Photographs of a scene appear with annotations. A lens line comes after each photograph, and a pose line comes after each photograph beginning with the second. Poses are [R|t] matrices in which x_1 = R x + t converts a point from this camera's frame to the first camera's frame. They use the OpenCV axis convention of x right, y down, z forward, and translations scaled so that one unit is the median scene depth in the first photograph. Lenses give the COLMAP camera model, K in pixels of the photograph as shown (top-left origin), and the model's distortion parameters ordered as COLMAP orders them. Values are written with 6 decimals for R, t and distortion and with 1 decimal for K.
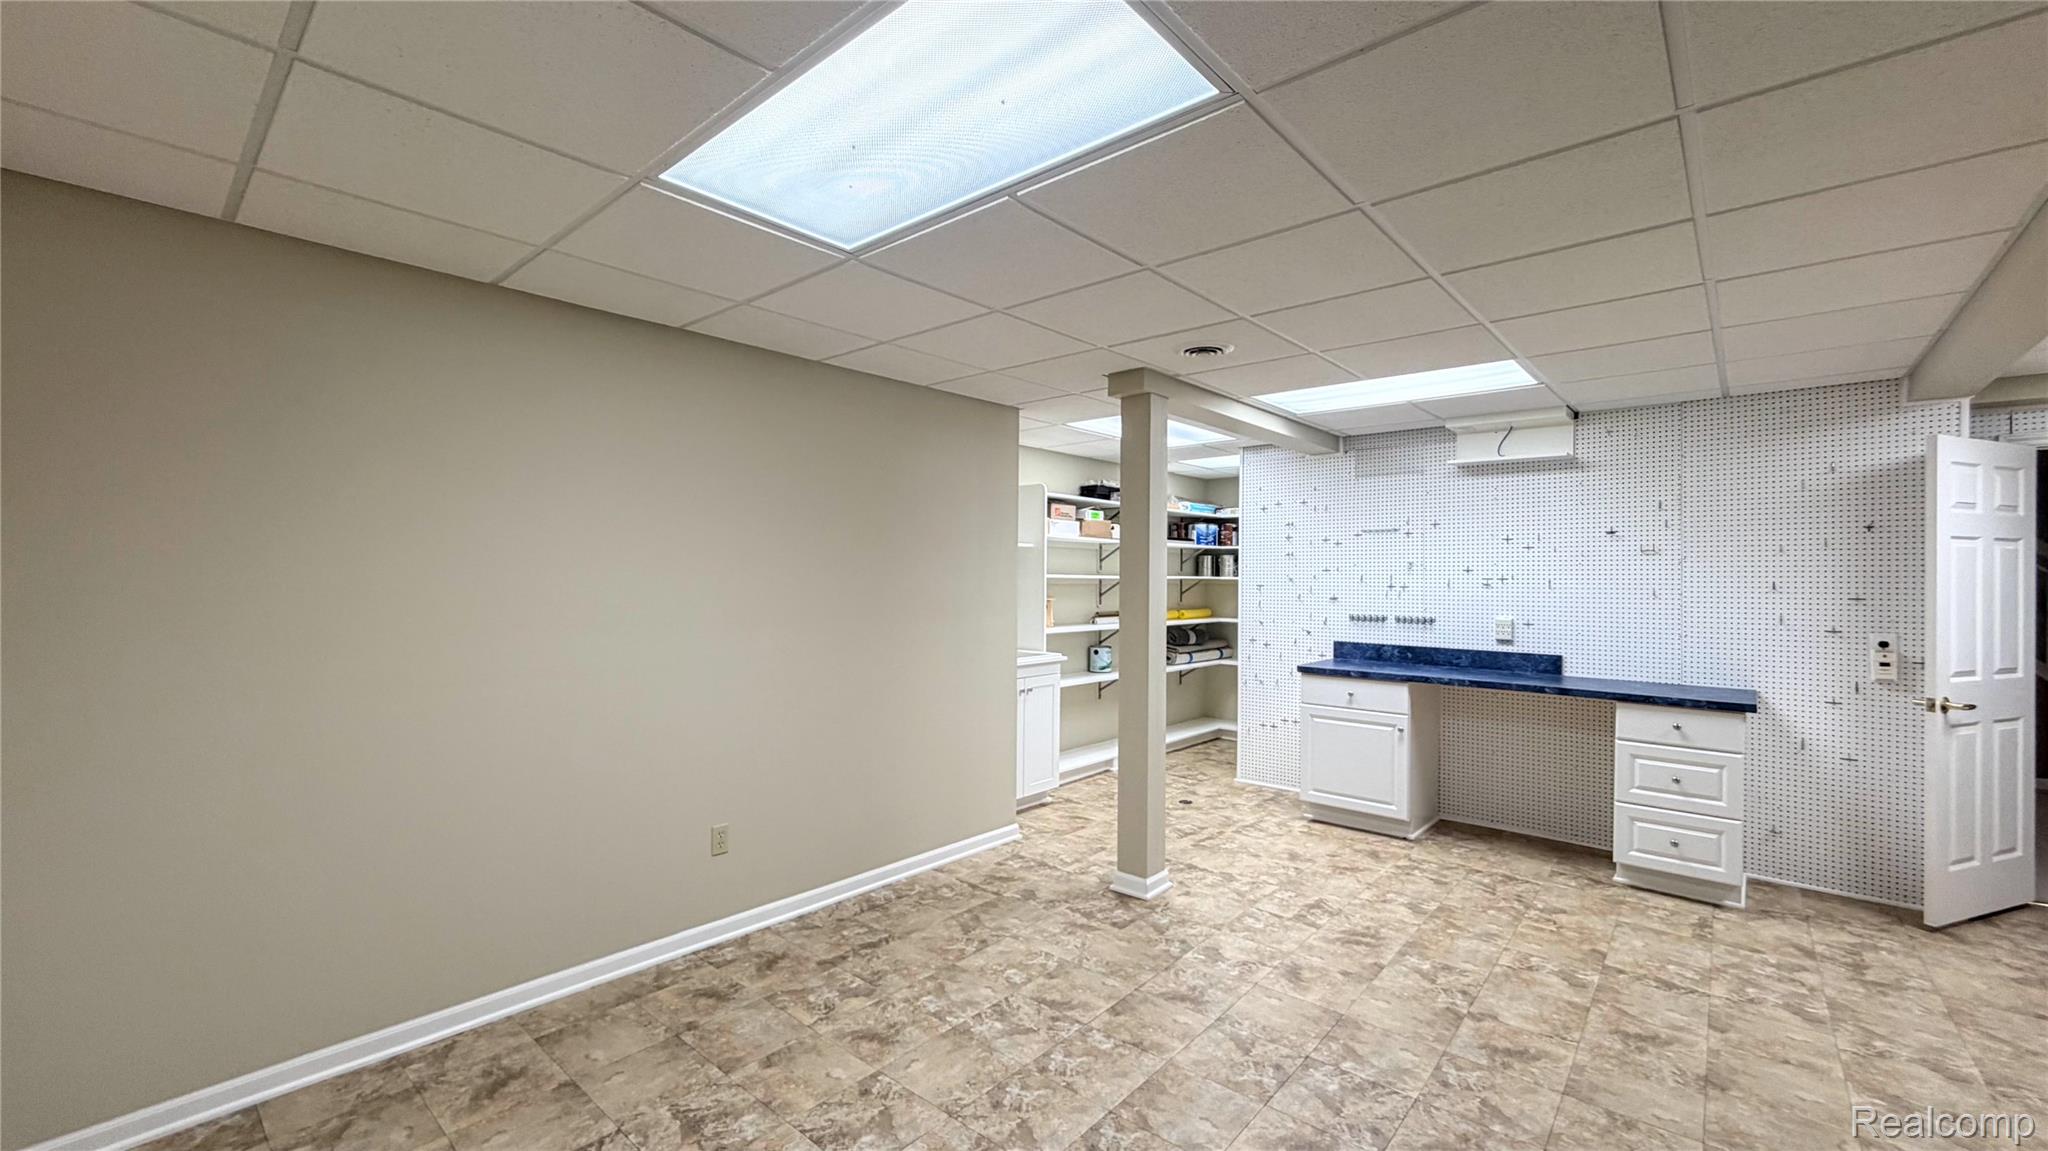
lens RADIAL K [[827.6, 0, 1019.3], [0, 827.6, 577.5], [0, 0, 1]] dist [0.001039, -0.000262]
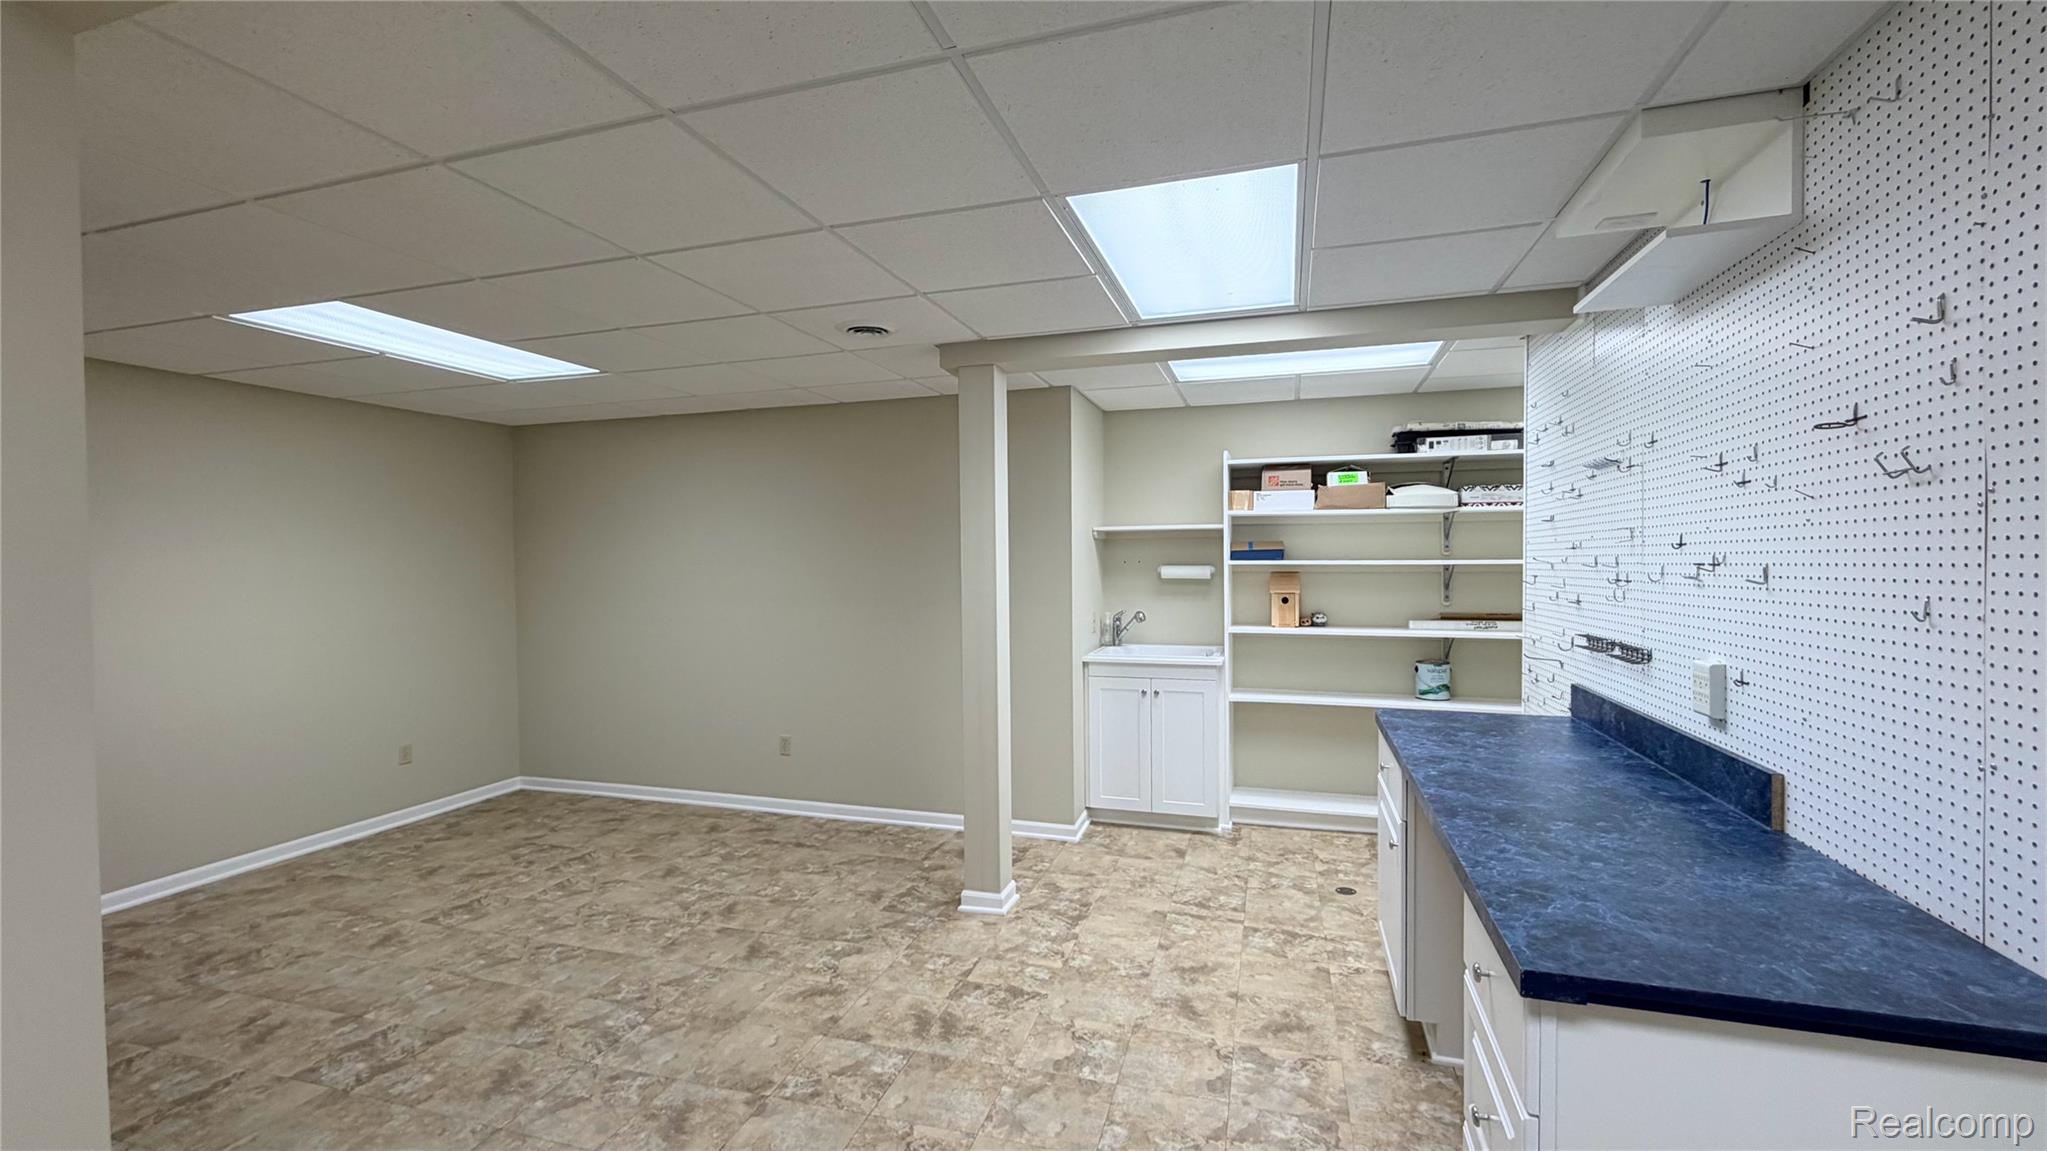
lens RADIAL K [[865.5, 0, 1013.4], [0, 865.5, 573.9], [0, 0, 1]] dist [-0.000038, 0.000099]
pose [[0.398005, 0.005336, -0.917368, 1.127896], [0.010199, 0.999896, 0.010241, -0.002467], [0.917326, -0.013432, 0.397909, 0.701157]]
